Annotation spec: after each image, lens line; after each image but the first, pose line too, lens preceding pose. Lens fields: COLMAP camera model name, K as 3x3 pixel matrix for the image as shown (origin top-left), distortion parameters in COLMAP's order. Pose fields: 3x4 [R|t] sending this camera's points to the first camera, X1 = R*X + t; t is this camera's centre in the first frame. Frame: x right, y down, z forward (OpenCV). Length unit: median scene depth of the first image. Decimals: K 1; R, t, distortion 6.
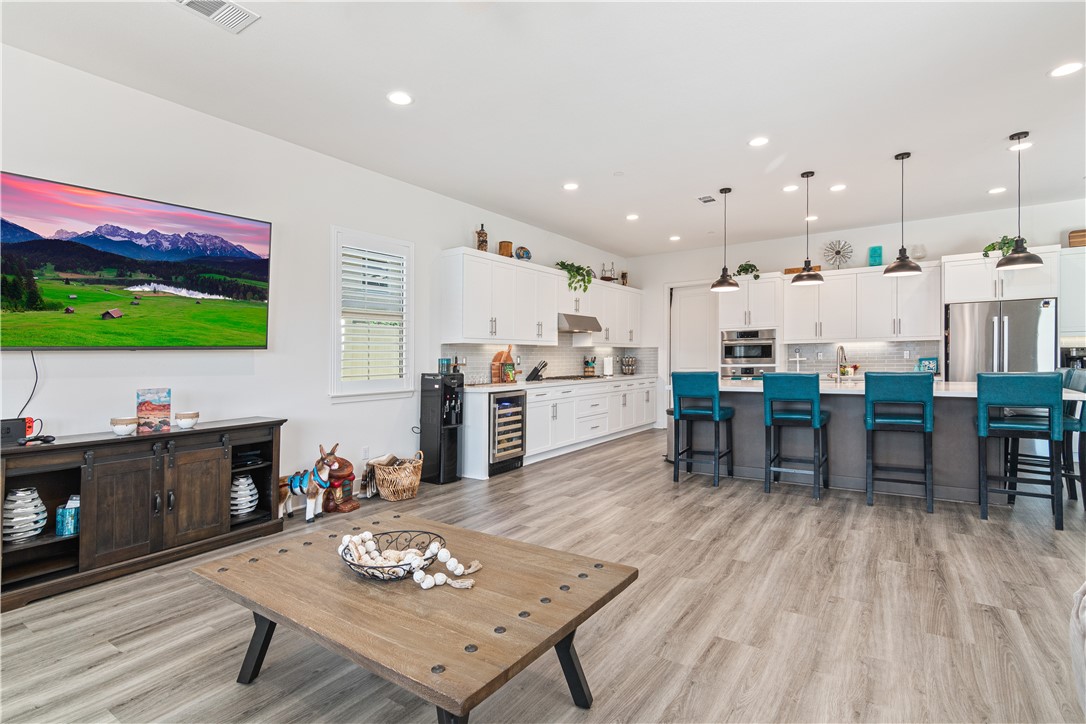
lens RADIAL K [[514.4, 0, 535.0], [0, 514.4, 361.6], [0, 0, 1]] dist [-0.002747, 0.003639]
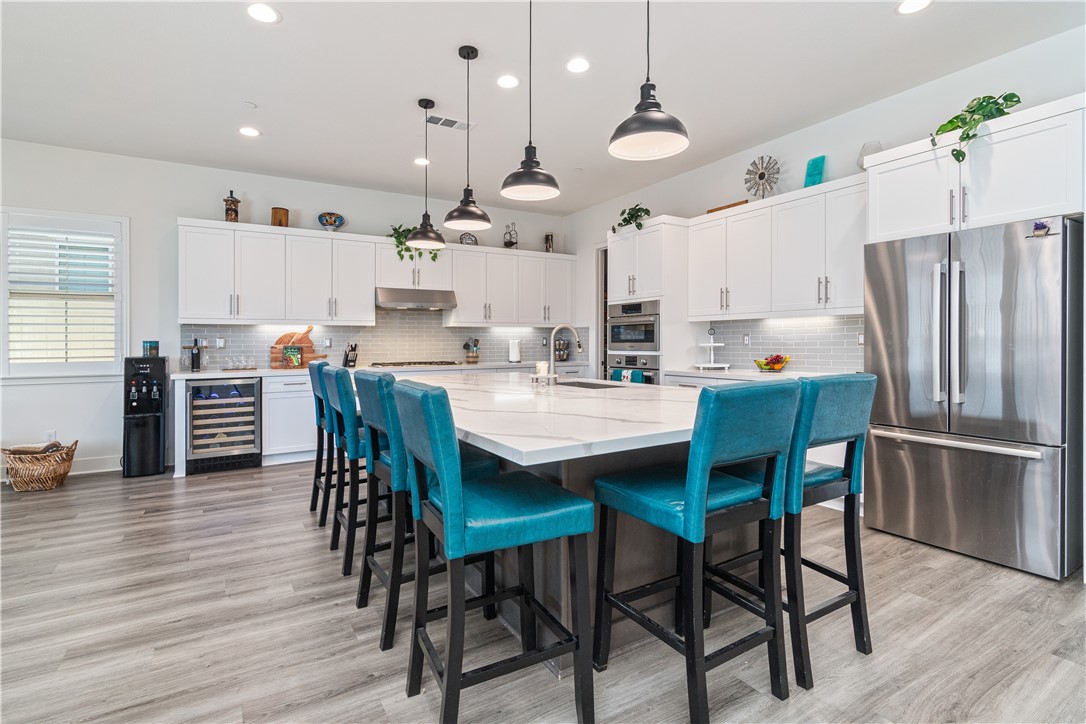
lens RADIAL K [[514.4, 0, 524.1], [0, 514.4, 342.7], [0, 0, 1]] dist [-0.002747, 0.003639]
pose [[0.917303, 0.008359, -0.398102, 0.662961], [-0.007647, 0.999965, 0.003376, -0.008980], [0.398116, -0.000052, 0.917335, 0.350566]]
